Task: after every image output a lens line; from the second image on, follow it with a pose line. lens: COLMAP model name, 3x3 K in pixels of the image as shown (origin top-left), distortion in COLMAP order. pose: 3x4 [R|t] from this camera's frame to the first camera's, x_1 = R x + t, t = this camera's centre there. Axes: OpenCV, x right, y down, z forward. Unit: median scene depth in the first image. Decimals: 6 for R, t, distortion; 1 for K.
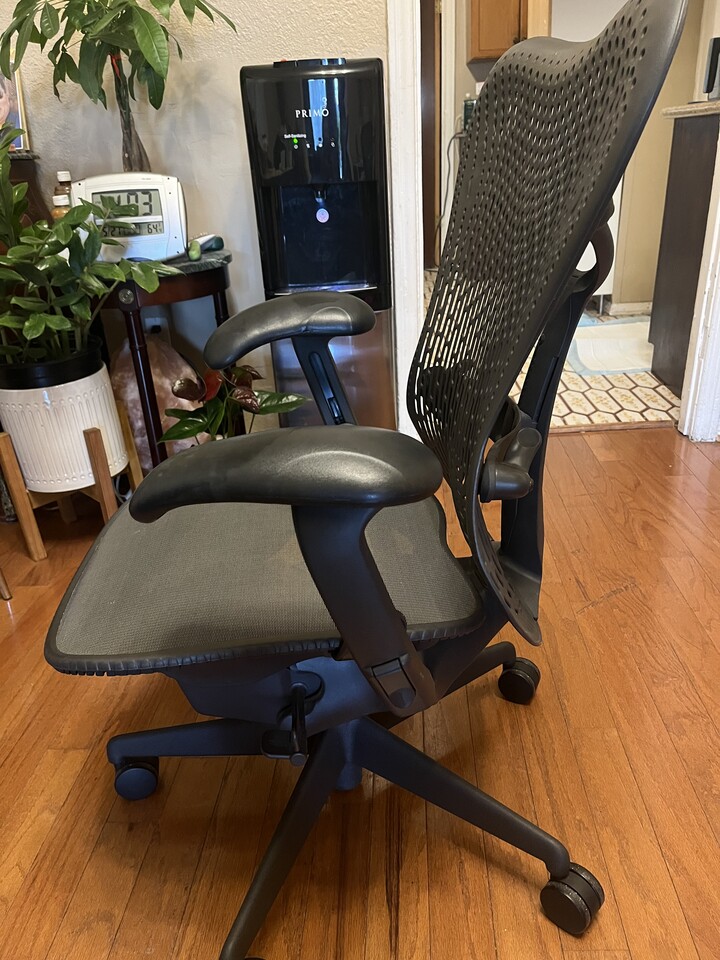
lens RADIAL K [[649.6, 0, 362.7], [0, 649.6, 480.0], [0, 0, 1]] dist [-0.006110, -0.010709]
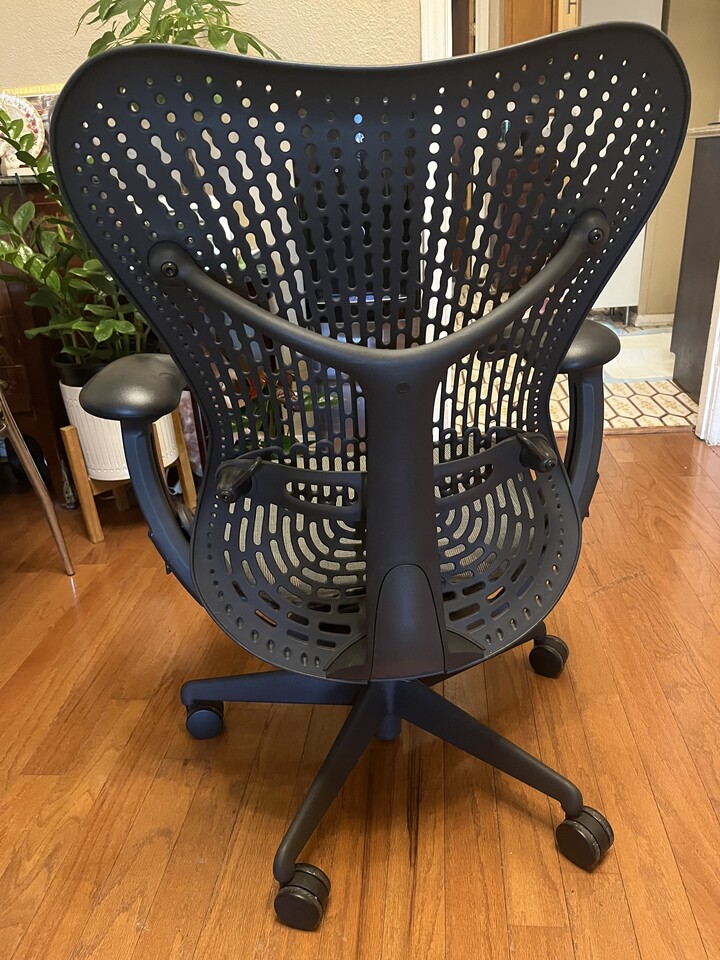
lens RADIAL K [[649.6, 0, 358.0], [0, 649.6, 480.1], [0, 0, 1]] dist [-0.006110, -0.010709]
pose [[0.998518, 0.016881, -0.051729, -0.001117], [-0.017798, 0.999692, -0.017312, 0.034353], [0.051420, 0.018207, 0.998511, -0.098534]]
